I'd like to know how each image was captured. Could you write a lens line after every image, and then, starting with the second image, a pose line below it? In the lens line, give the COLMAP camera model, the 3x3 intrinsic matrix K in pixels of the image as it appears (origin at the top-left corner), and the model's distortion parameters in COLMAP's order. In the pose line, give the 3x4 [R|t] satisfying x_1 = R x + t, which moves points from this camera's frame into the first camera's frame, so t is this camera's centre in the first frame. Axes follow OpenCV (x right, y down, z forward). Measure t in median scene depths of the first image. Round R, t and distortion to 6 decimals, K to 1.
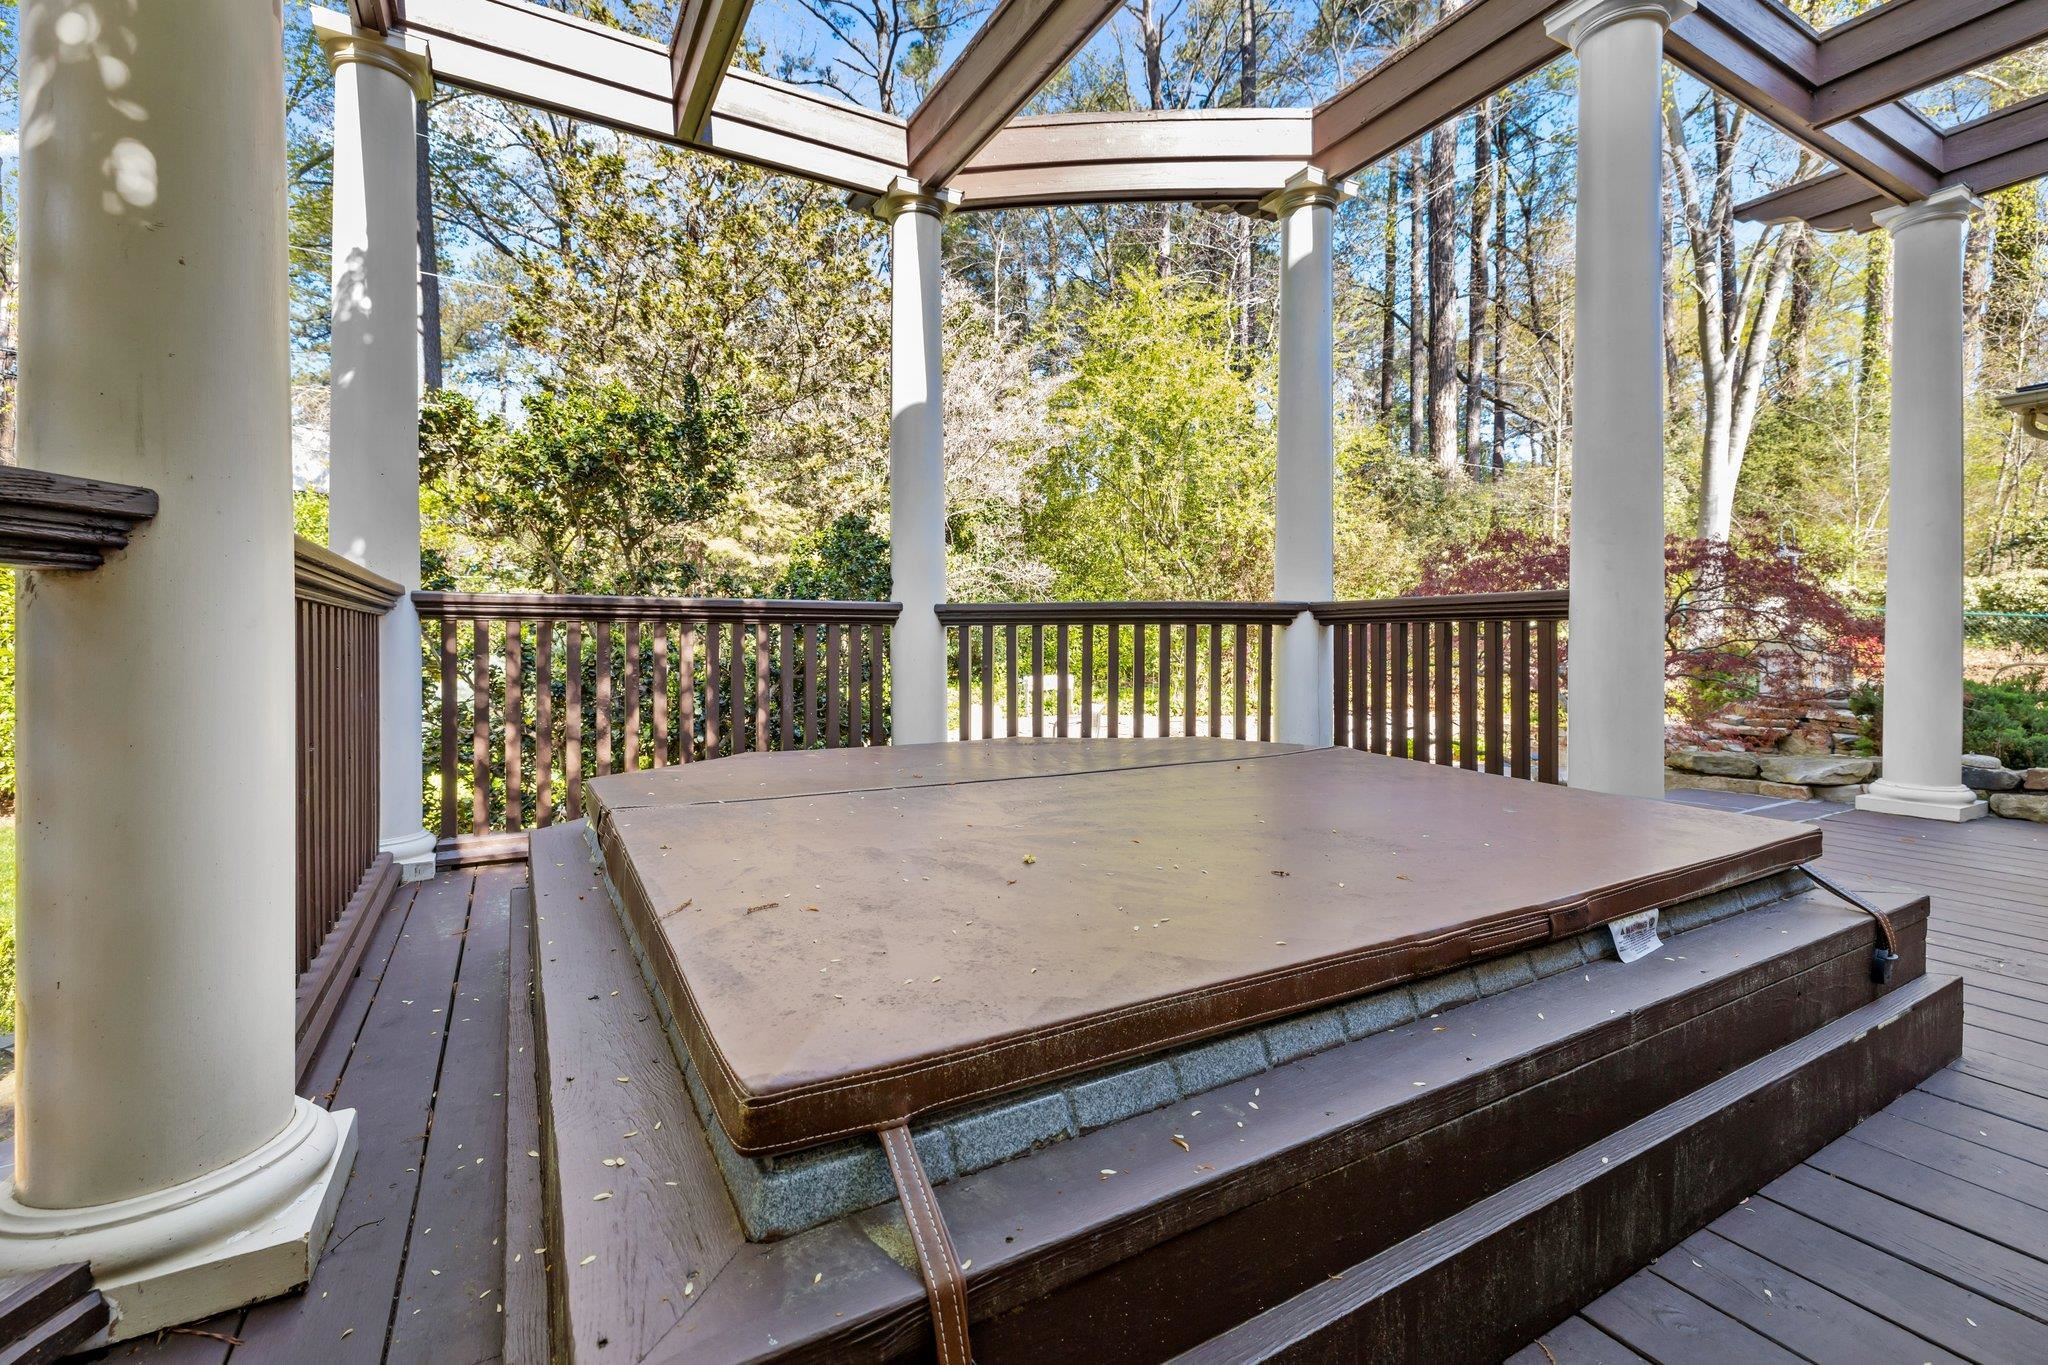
lens RADIAL K [[878.4, 0, 1025.8], [0, 878.4, 648.0], [0, 0, 1]] dist [-0.002782, -0.000432]
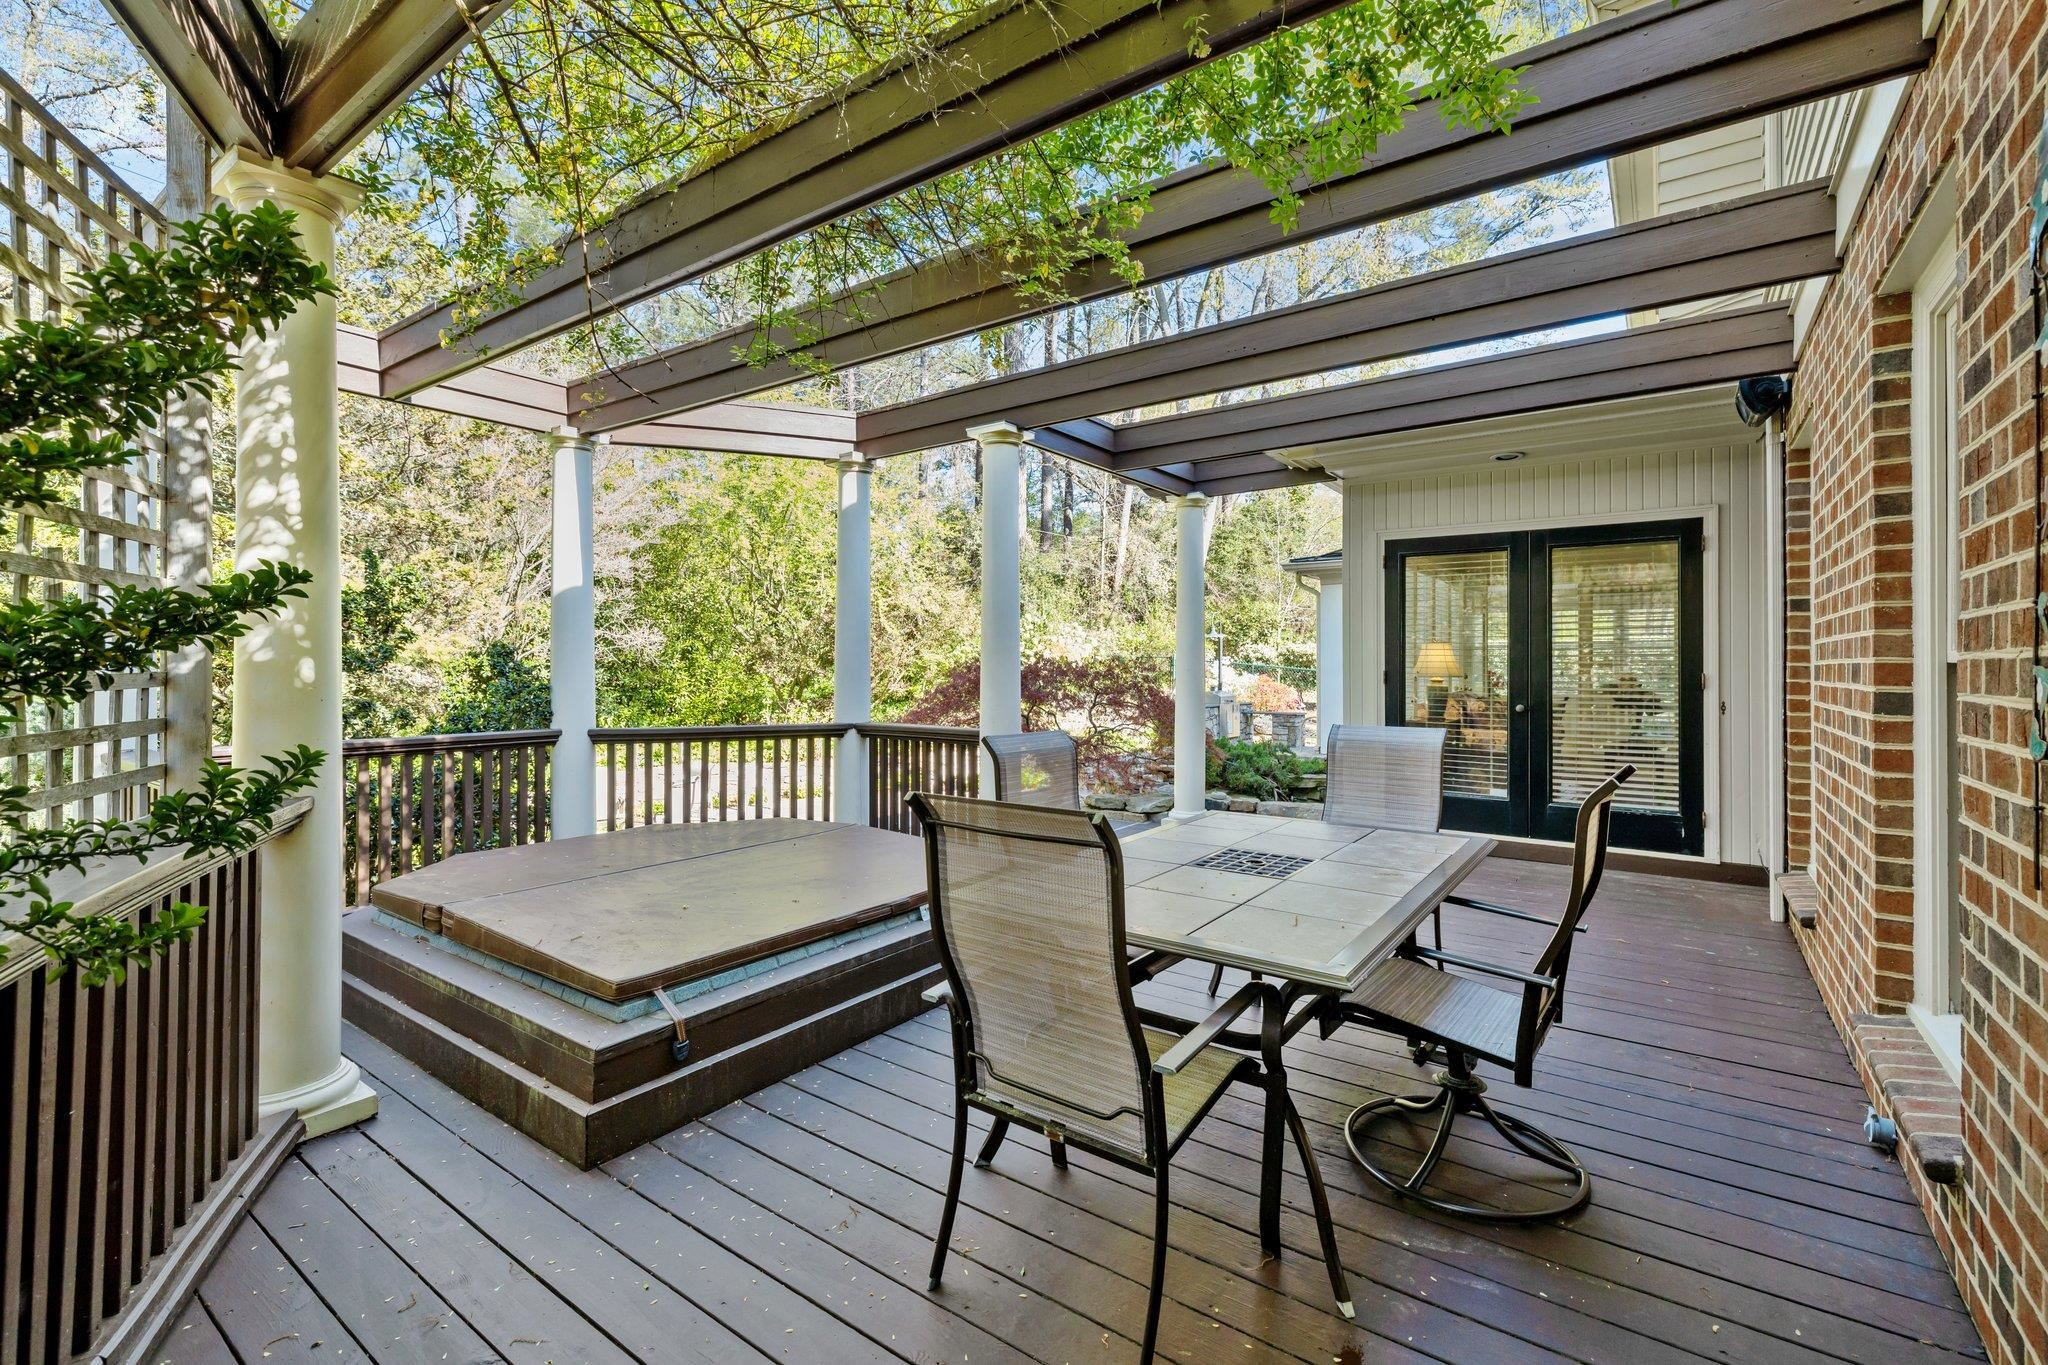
lens RADIAL K [[878.4, 0, 1030.3], [0, 878.4, 672.2], [0, 0, 1]] dist [-0.002782, -0.000432]
pose [[0.906157, 0.001026, 0.422941, -0.057944], [-0.000667, 0.999999, -0.000998, -0.143139], [-0.422942, 0.000623, 0.906157, -0.563194]]
